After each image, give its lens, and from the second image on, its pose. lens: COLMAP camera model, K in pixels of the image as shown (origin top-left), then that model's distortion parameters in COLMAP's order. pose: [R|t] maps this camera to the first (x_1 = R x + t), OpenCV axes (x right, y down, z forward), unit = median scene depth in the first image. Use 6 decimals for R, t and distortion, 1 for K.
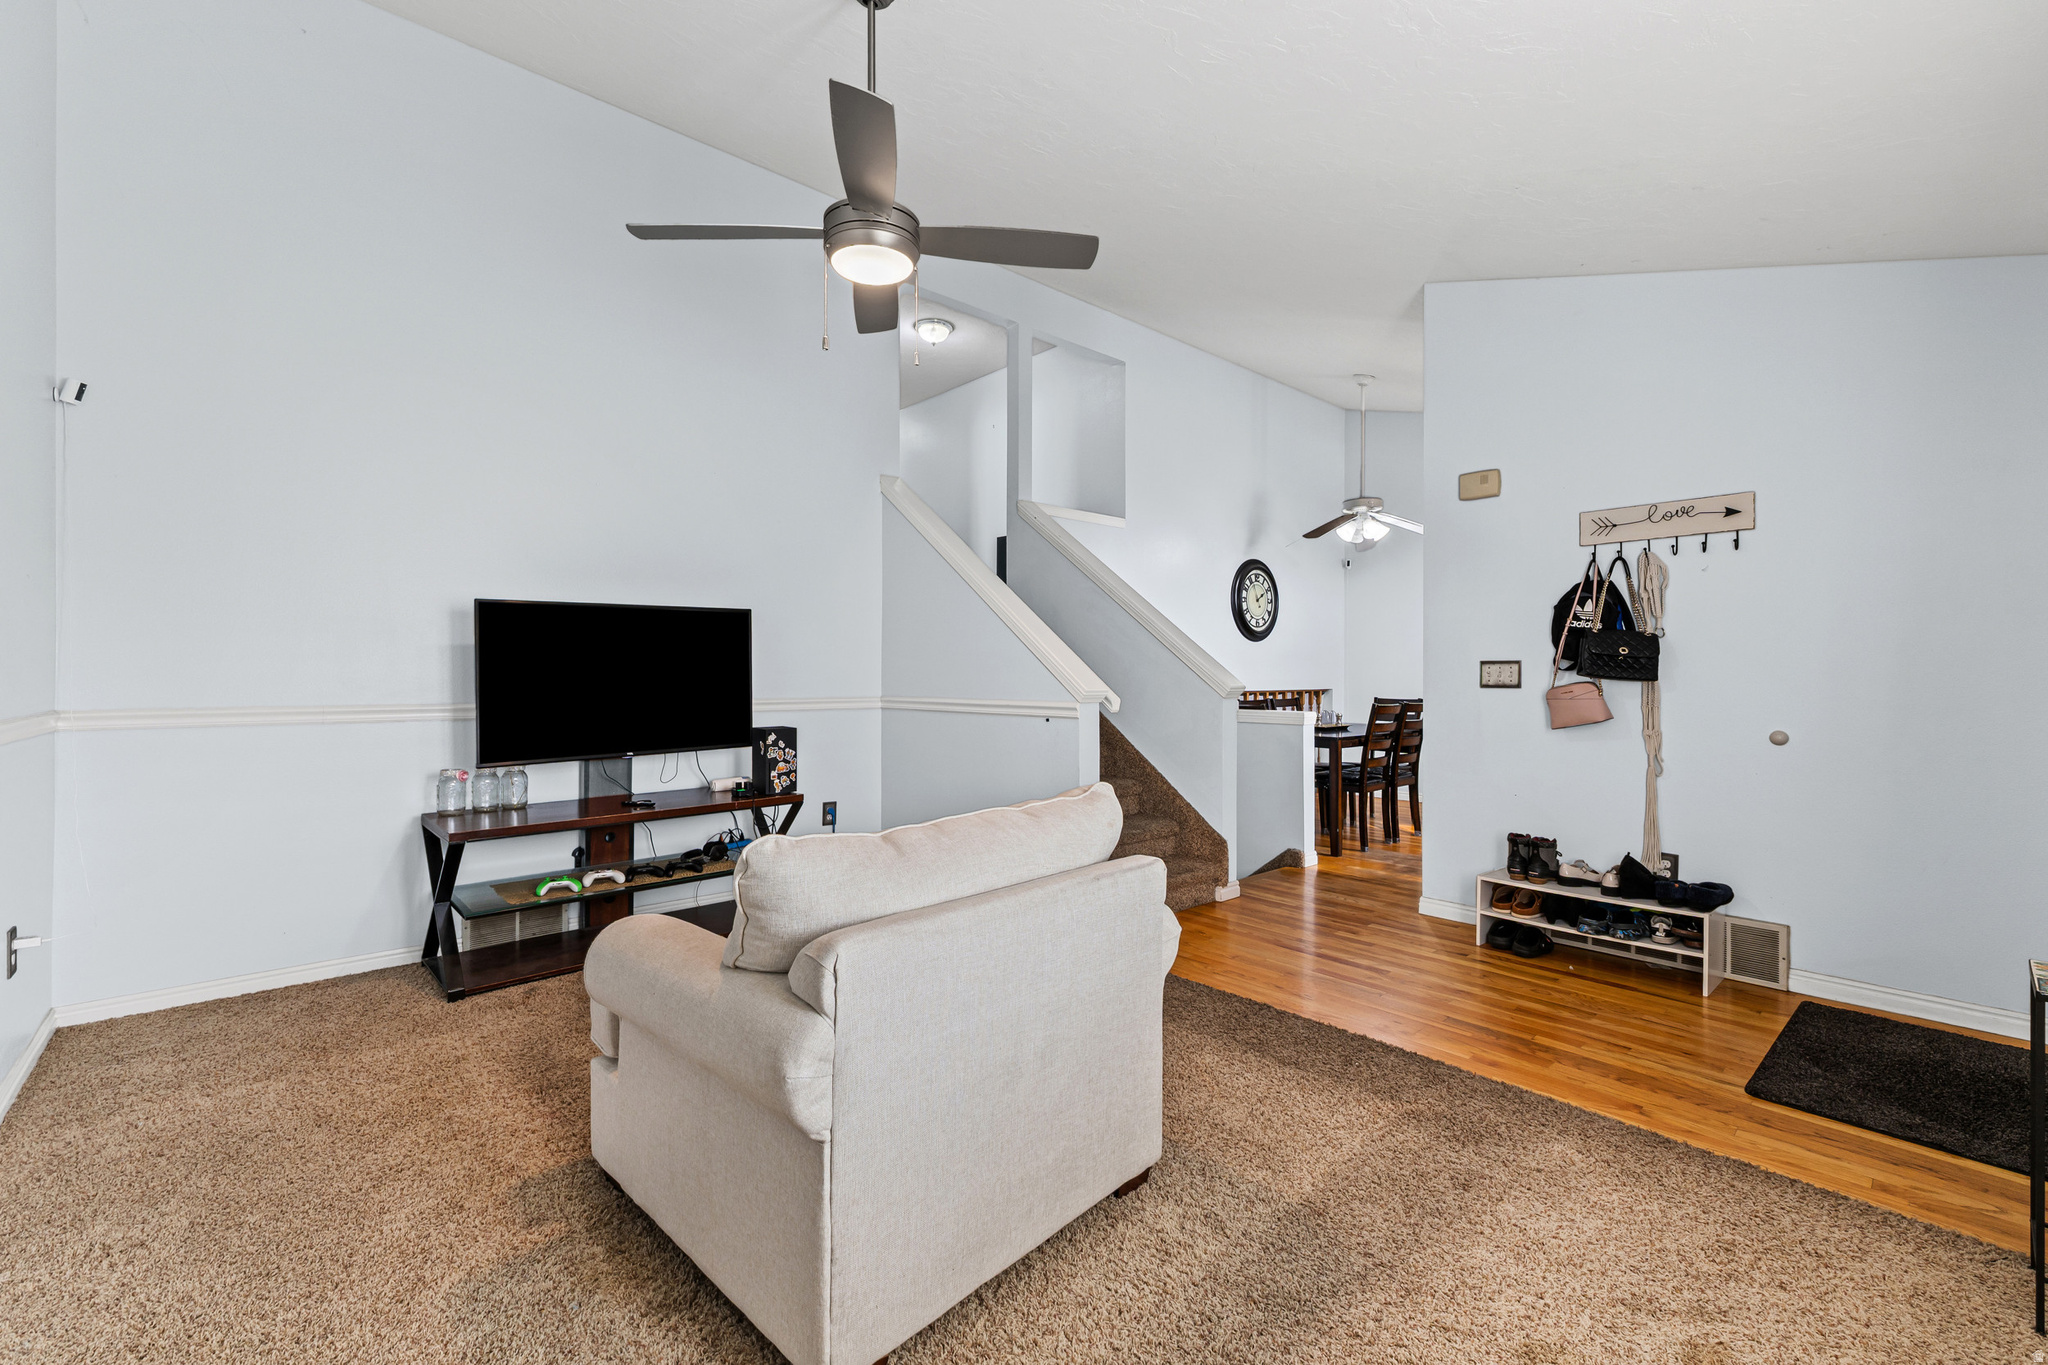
lens RADIAL K [[865.3, 0, 1027.7], [0, 865.3, 678.6], [0, 0, 1]] dist [0.002450, 0.001748]
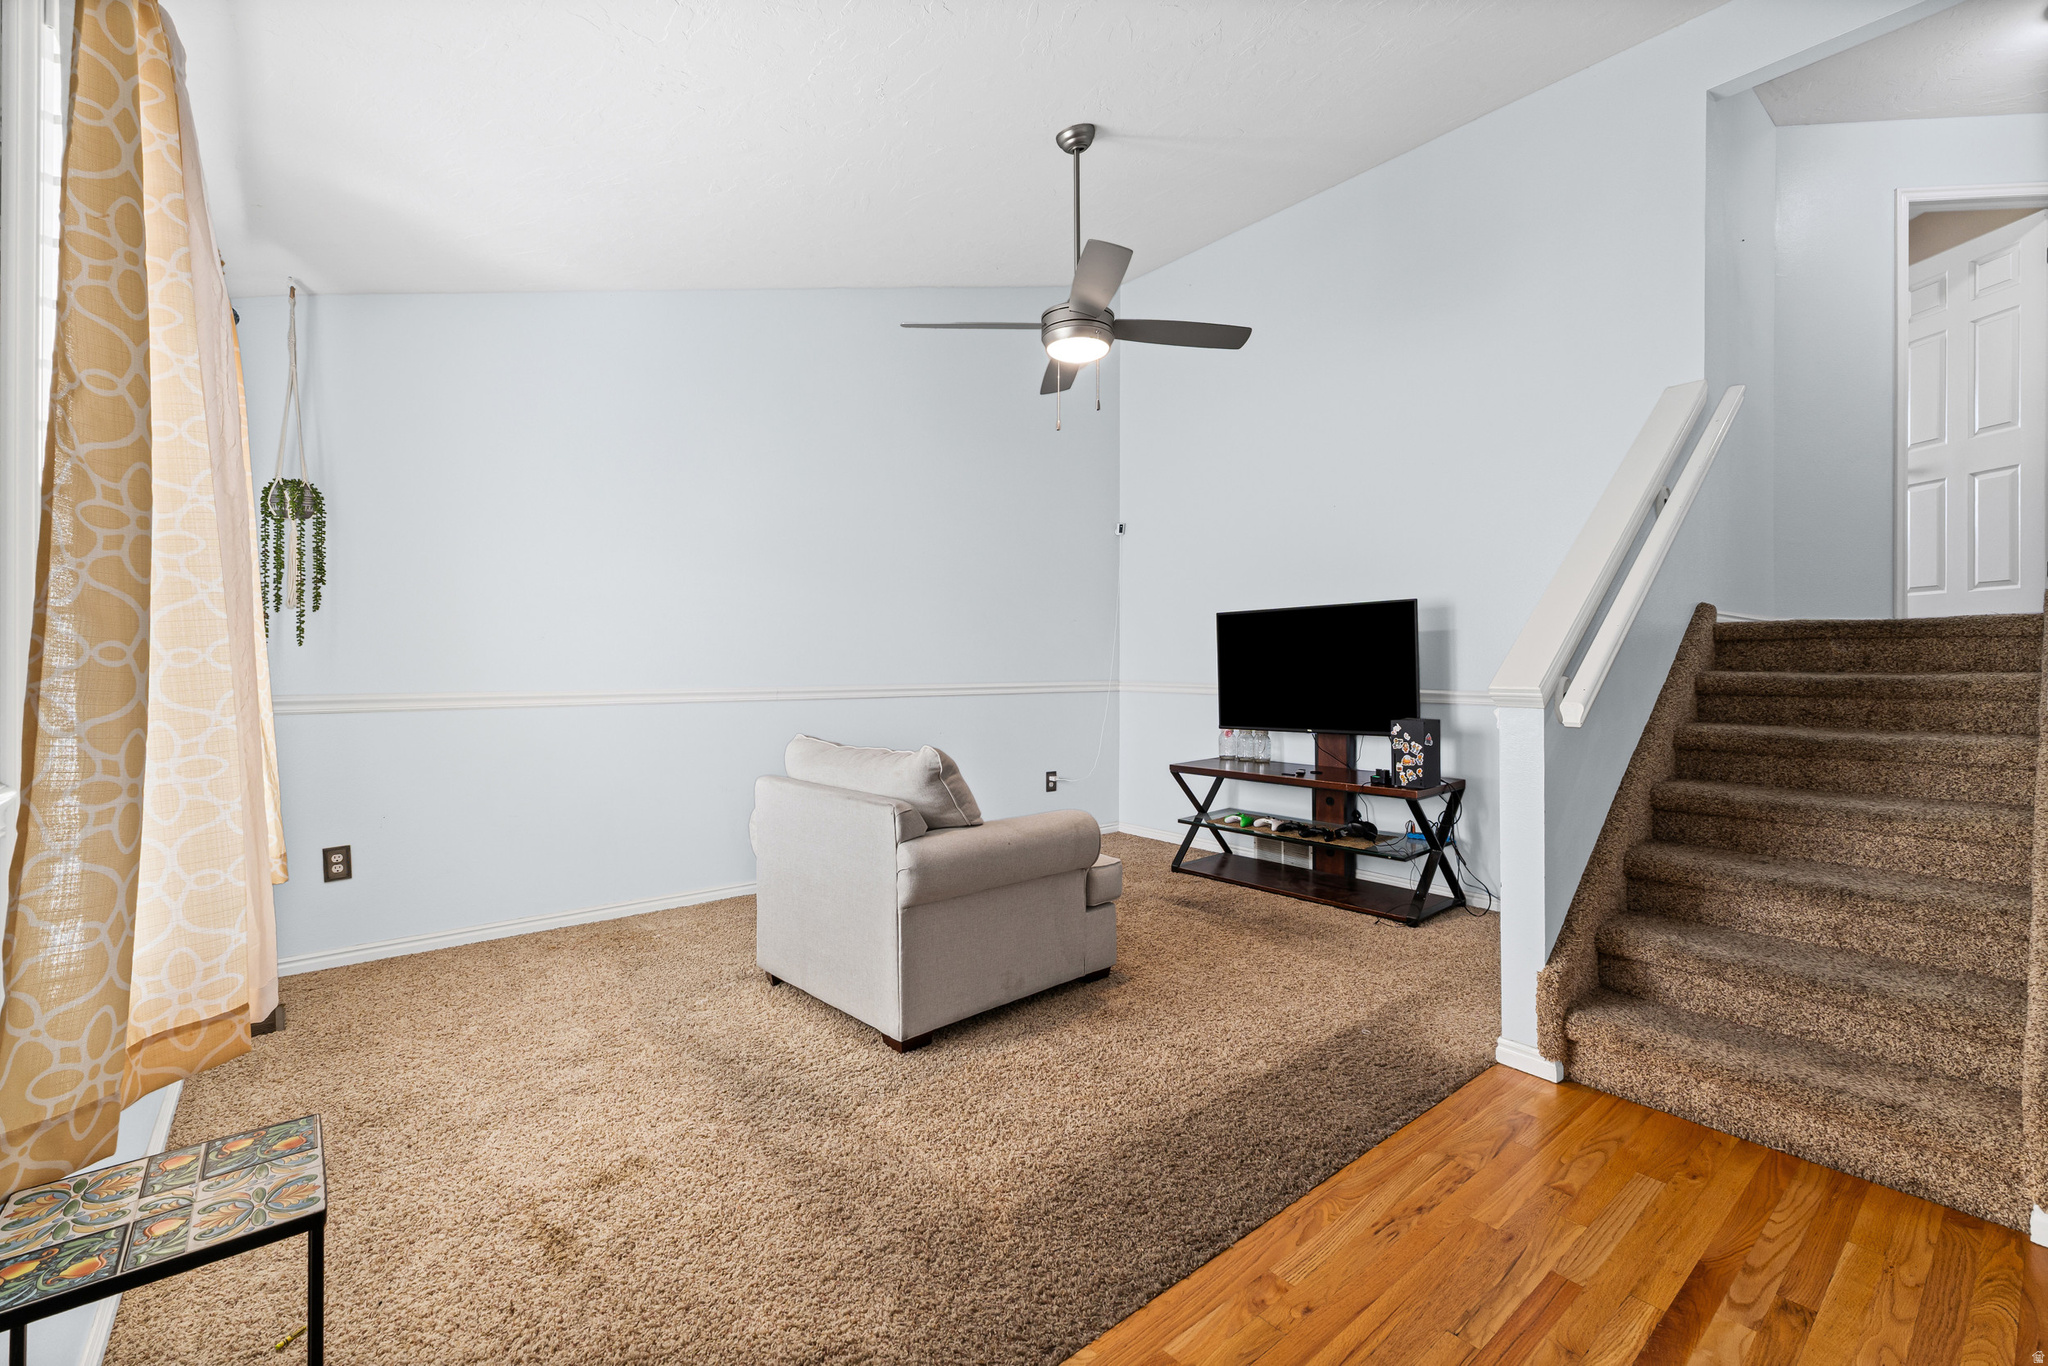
lens RADIAL K [[865.3, 0, 1031.3], [0, 865.3, 666.5], [0, 0, 1]] dist [0.002450, 0.001748]
pose [[-0.040155, 0.006908, -0.999170, 0.784202], [-0.002040, 0.999973, 0.006995, -0.010304], [0.999191, 0.002319, -0.040140, 0.681530]]
